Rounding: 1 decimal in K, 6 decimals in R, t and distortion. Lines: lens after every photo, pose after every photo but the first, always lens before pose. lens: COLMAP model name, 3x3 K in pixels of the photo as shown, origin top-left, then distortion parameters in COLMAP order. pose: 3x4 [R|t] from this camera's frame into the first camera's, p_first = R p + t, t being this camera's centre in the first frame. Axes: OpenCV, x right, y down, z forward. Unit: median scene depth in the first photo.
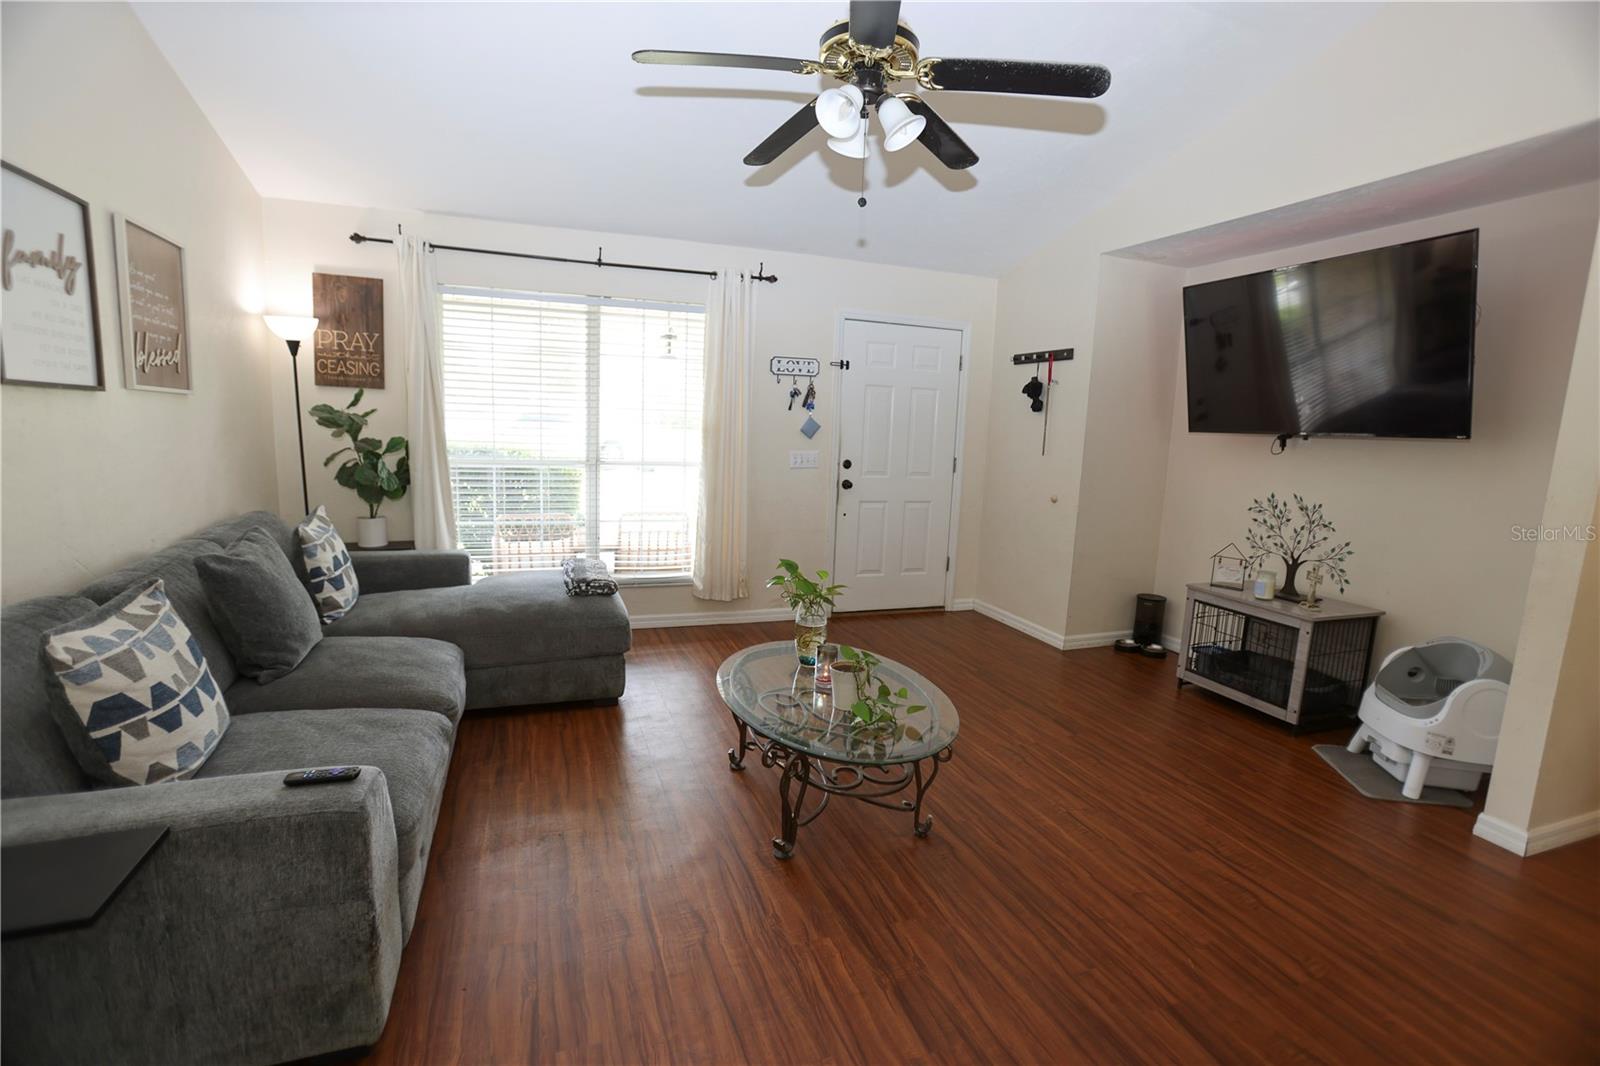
lens RADIAL K [[748.6, 0, 804.2], [0, 748.6, 535.1], [0, 0, 1]] dist [-0.082749, 0.039640]
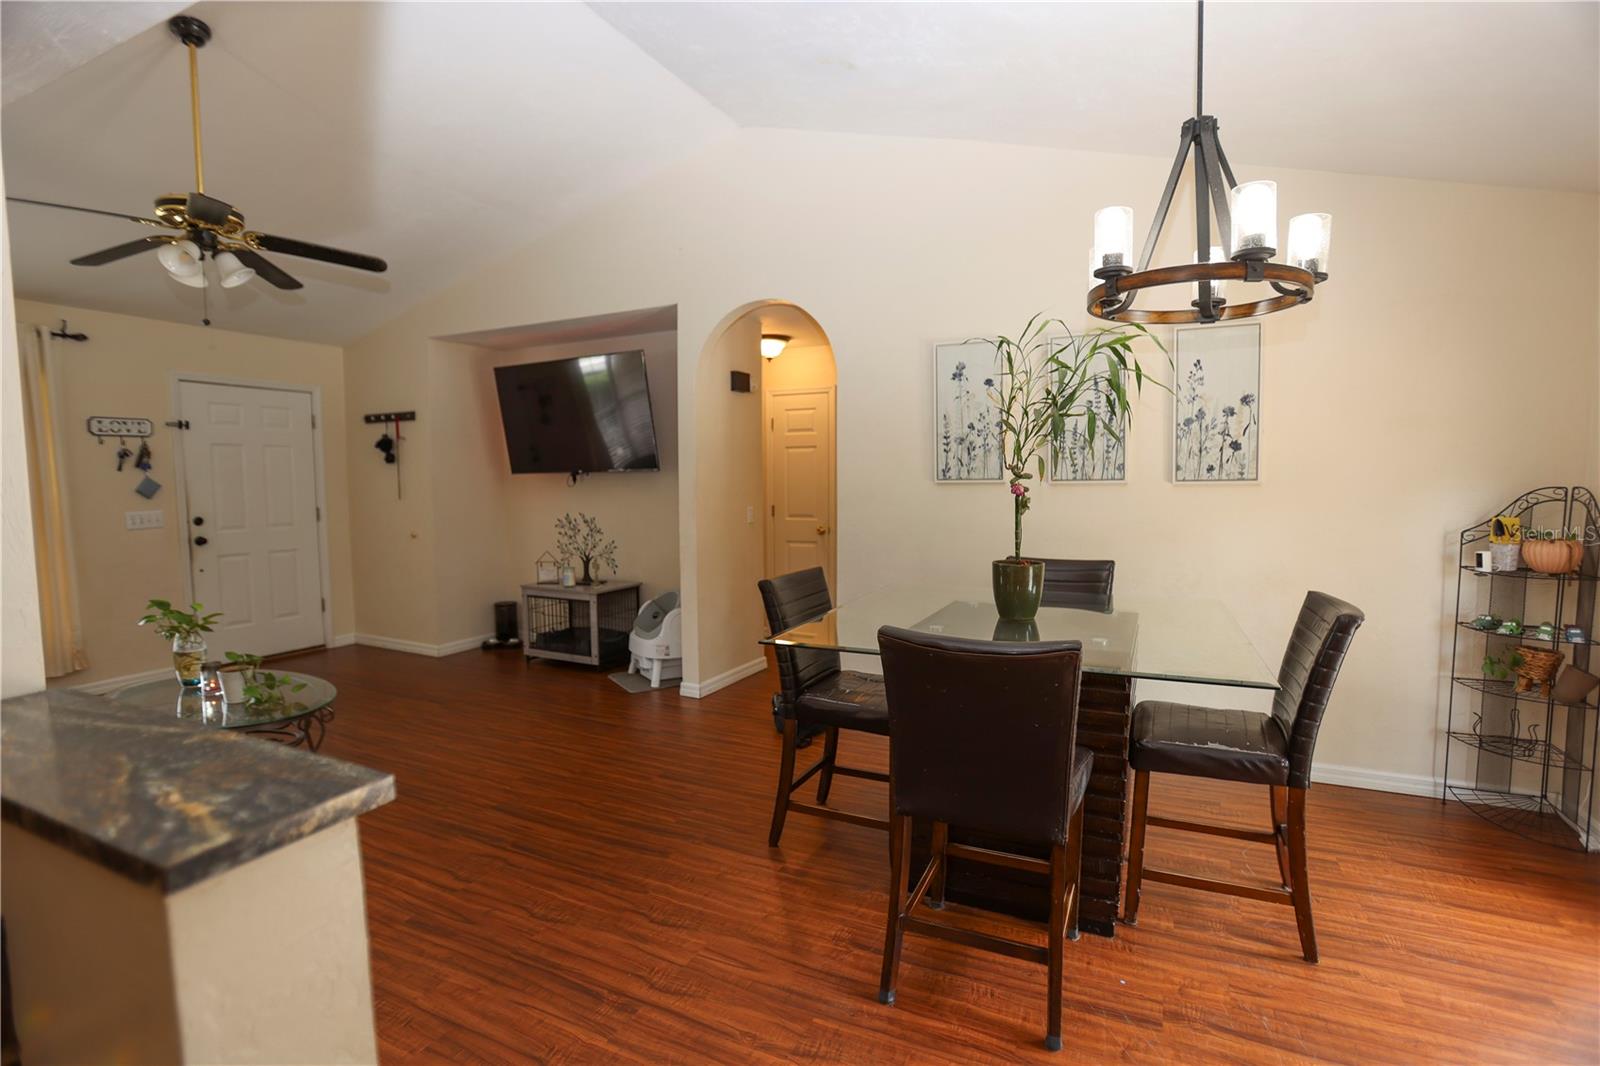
lens RADIAL K [[763.9, 0, 800.0], [0, 763.9, 542.3], [0, 0, 1]] dist [-0.065718, 0.032079]
pose [[0.723924, -0.098840, 0.682762, -0.057709], [0.133693, 0.991021, 0.001712, 0.057647], [-0.676801, 0.090041, 0.730638, -0.404245]]
